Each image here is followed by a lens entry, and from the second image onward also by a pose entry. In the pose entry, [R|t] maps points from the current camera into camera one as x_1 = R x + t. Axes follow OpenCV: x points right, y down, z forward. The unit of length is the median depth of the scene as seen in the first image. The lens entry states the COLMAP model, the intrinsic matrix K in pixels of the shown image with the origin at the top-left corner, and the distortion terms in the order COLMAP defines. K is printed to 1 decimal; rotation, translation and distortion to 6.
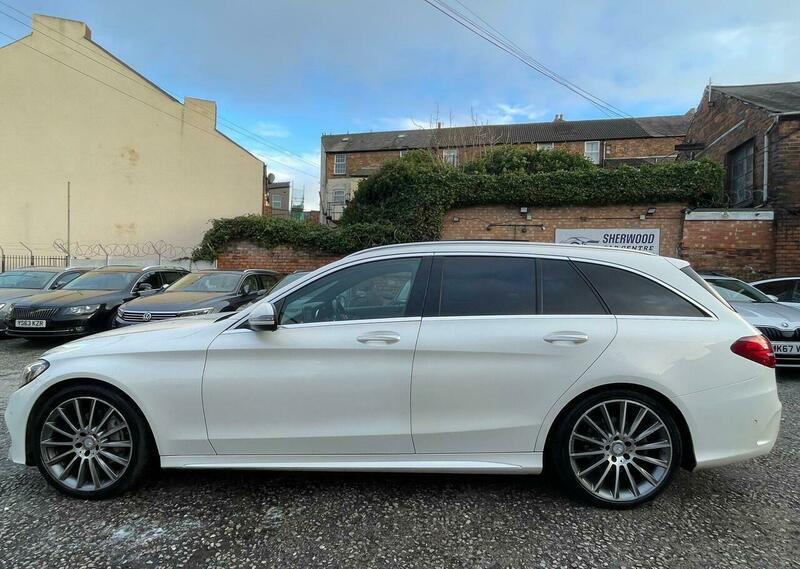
lens RADIAL K [[411.7, 0, 401.4], [0, 411.7, 299.2], [0, 0, 1]] dist [-0.002511, -0.001205]
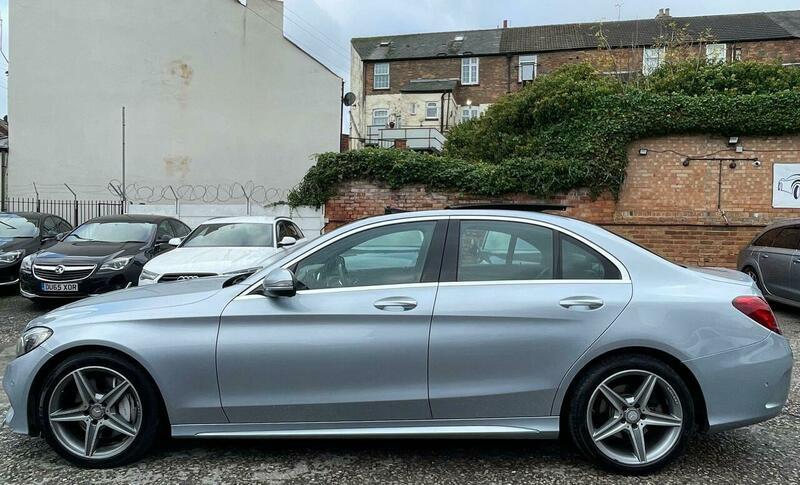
lens RADIAL K [[540.0, 0, 403.5], [0, 540.0, 256.4], [0, 0, 1]] dist [-0.005689, -0.001037]
pose [[0.999939, -0.005900, -0.009361, -0.323977], [0.006018, 0.999902, 0.012652, -0.008816], [0.009285, -0.012707, 0.999876, -0.047922]]
